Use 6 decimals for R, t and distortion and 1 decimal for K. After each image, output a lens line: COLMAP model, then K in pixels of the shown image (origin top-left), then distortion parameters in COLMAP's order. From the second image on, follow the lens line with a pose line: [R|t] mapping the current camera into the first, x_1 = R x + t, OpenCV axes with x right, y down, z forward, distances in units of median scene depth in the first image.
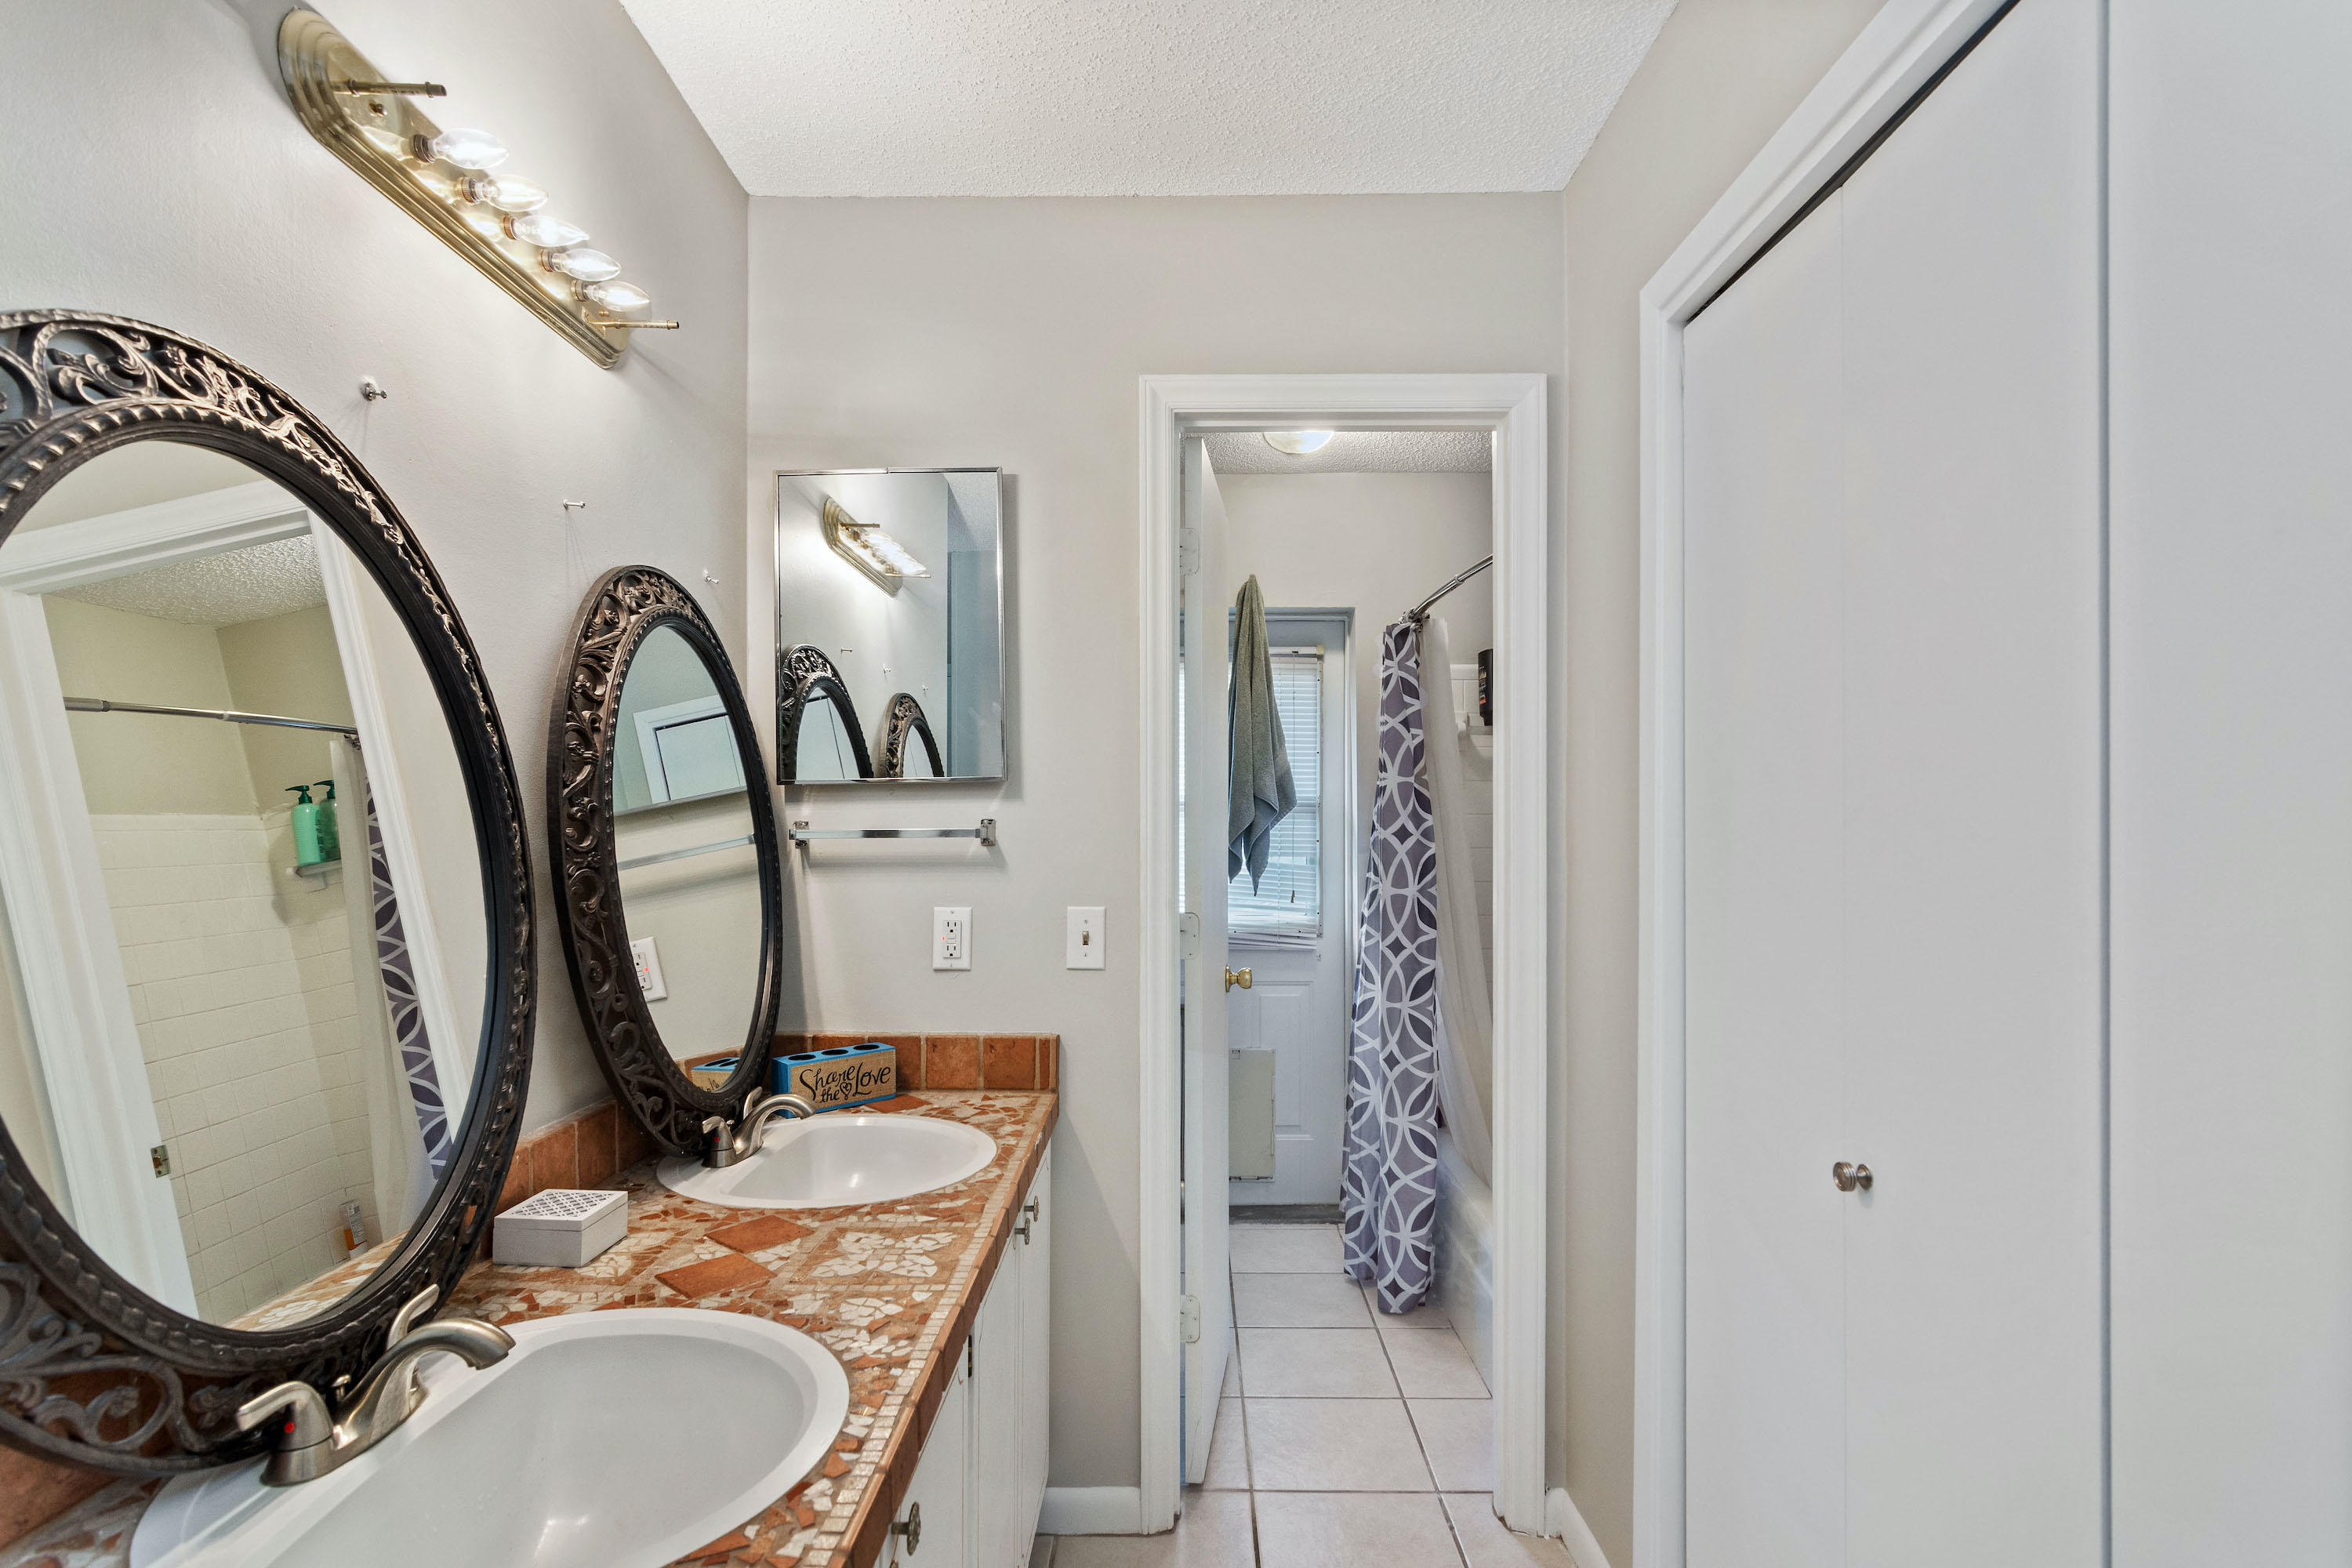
lens RADIAL K [[1145.2, 0, 1173.7], [0, 1145.2, 825.8], [0, 0, 1]] dist [-0.001083, 0.000519]
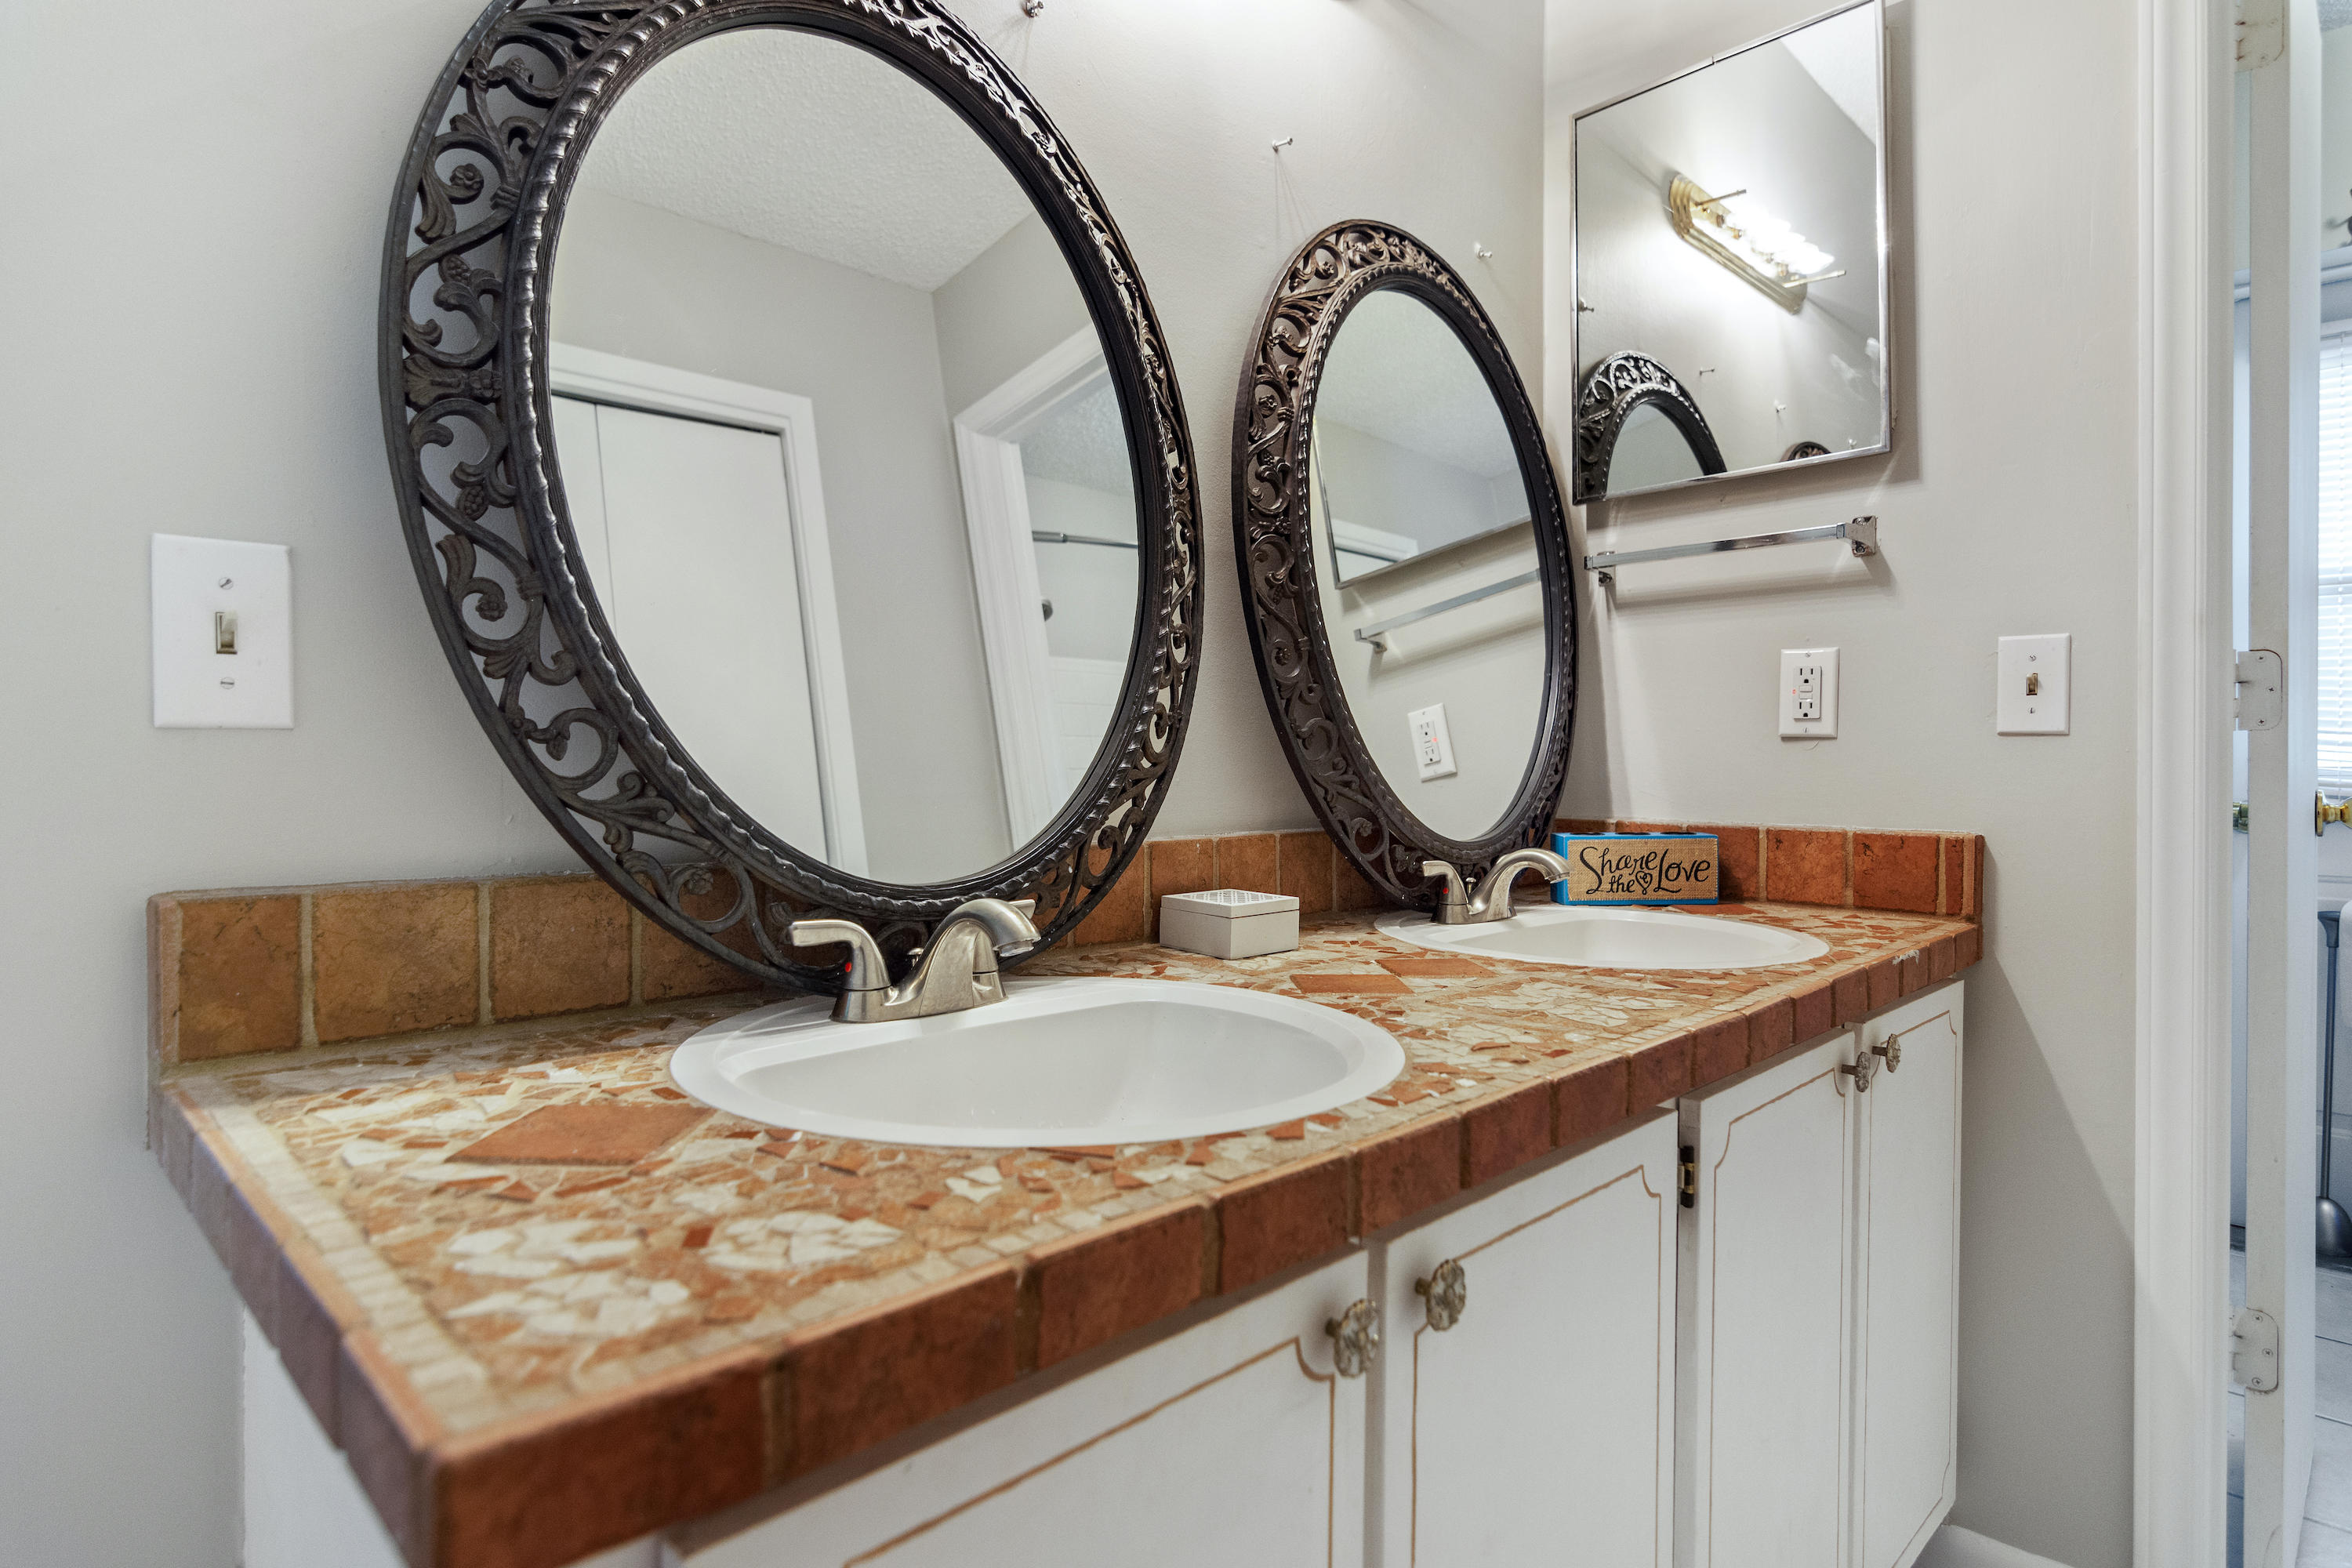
lens RADIAL K [[1249.3, 0, 1176.0], [0, 1249.3, 784.0], [0, 0, 1]] dist [-0.014948, 0.000907]
pose [[0.704709, 0.008394, -0.709447, 0.099079], [-0.000783, 0.999939, 0.011053, 0.189934], [0.709496, -0.007234, 0.704672, 0.236946]]
